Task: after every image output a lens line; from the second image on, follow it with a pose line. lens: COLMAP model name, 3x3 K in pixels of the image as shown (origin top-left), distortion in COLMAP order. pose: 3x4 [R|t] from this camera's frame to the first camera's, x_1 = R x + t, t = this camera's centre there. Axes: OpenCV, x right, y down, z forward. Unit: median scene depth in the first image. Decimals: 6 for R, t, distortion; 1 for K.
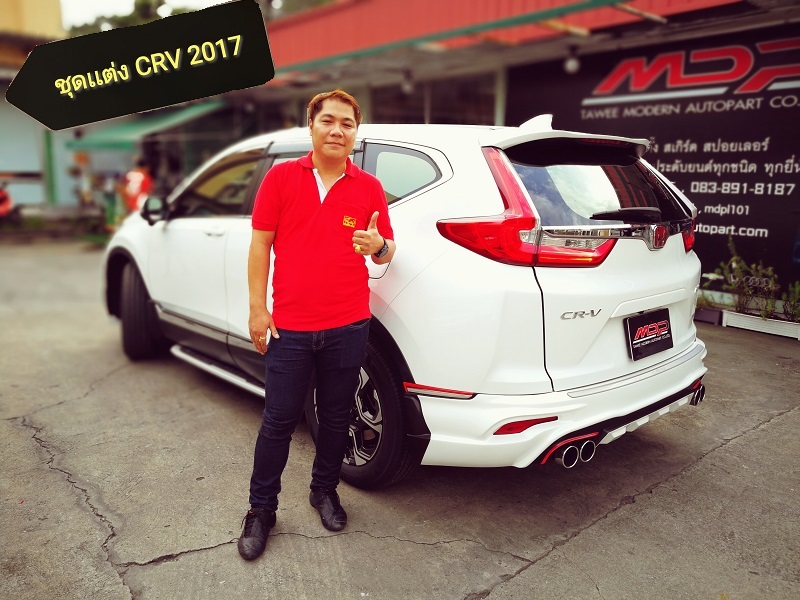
lens RADIAL K [[644.0, 0, 400.0], [0, 644.0, 300.0], [0, 0, 1]] dist [0.026566, -0.001729]
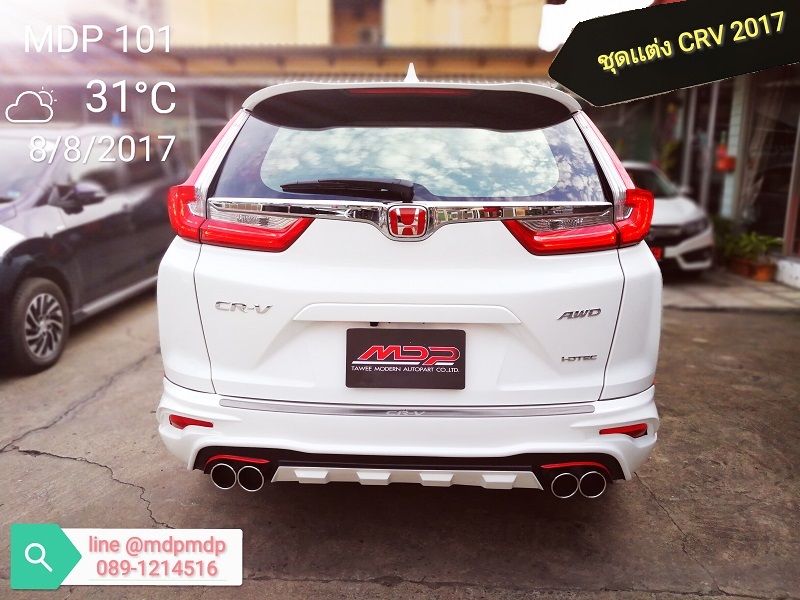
lens RADIAL K [[644.0, 0, 400.0], [0, 644.0, 300.0], [0, 0, 1]] dist [0.026566, -0.001729]
pose [[0.716472, 0.127682, -0.685831, 0.940539], [-0.124215, 0.990747, 0.054684, -0.054087], [0.686468, 0.046011, 0.725703, 0.527493]]
